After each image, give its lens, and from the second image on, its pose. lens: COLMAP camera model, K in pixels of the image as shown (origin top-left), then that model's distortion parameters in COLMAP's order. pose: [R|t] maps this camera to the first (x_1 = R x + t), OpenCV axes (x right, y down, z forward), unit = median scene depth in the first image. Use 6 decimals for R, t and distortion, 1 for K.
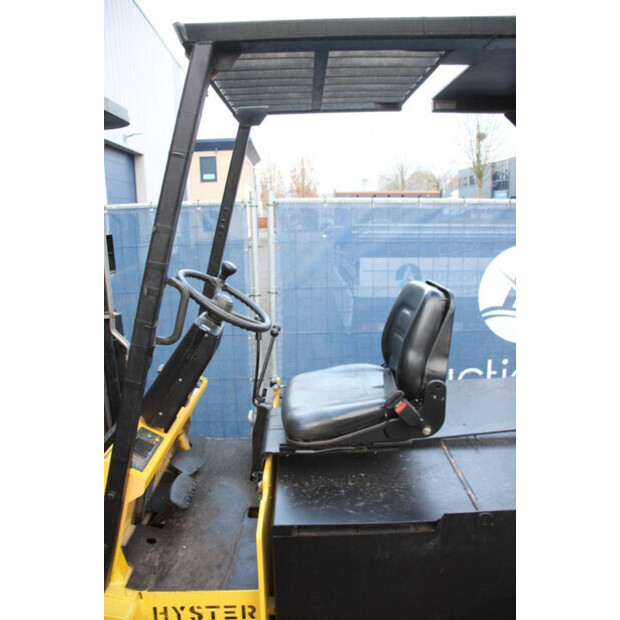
lens RADIAL K [[506.6, 0, 310.0], [0, 506.6, 310.0], [0, 0, 1]] dist [-0.098983, 0.006806]
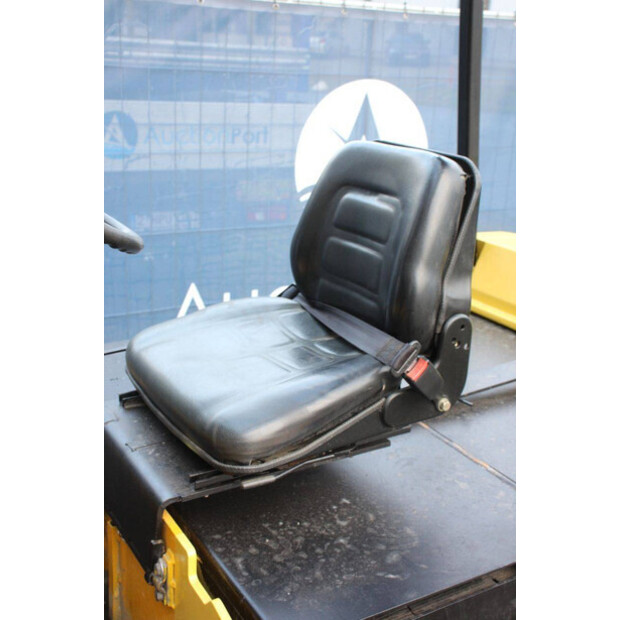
lens RADIAL K [[808.5, 0, 310.0], [0, 808.5, 310.0], [0, 0, 1]] dist [0.032117, 0.024774]
pose [[0.862857, -0.107779, 0.493823, -0.320573], [0.034969, 0.987389, 0.154400, -0.014199], [-0.504236, -0.115957, 0.855745, 0.265291]]
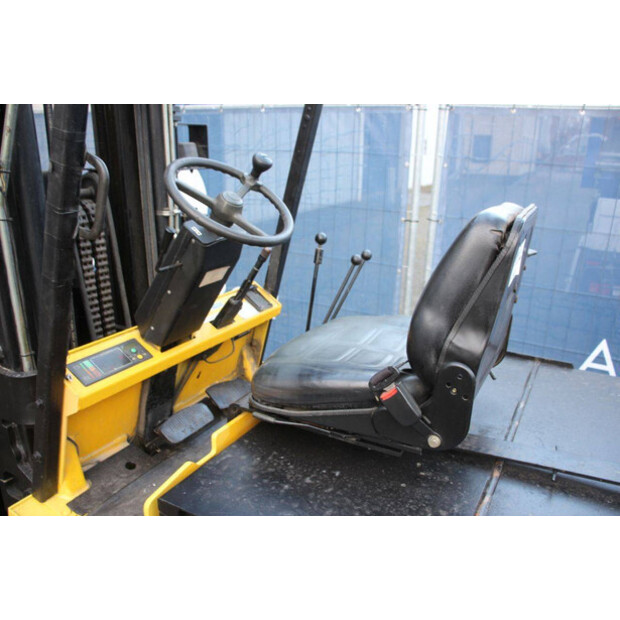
lens RADIAL K [[520.2, 0, 321.5], [0, 520.2, 309.6], [0, 0, 1]] dist [-0.099510, 0.003512]
pose [[0.874196, 0.185910, -0.448575, 0.333776], [-0.130008, 0.979689, 0.152665, 0.006043], [0.467846, -0.075141, 0.880610, 0.361775]]
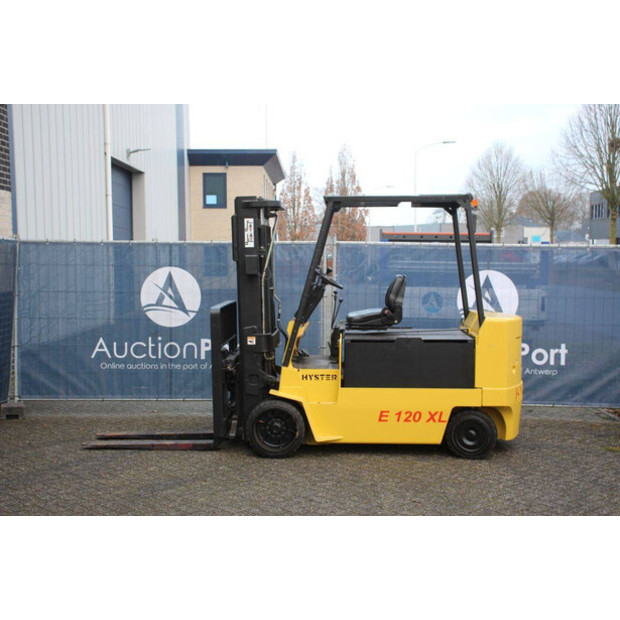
lens RADIAL K [[740.8, 0, 310.0], [0, 740.8, 310.0], [0, 0, 1]] dist [-0.005127, 0.220831]
pose [[0.997975, 0.031875, -0.055040, -0.031300], [-0.037974, 0.992802, -0.113586, 0.637689], [0.051023, 0.115446, 0.992002, -3.124175]]
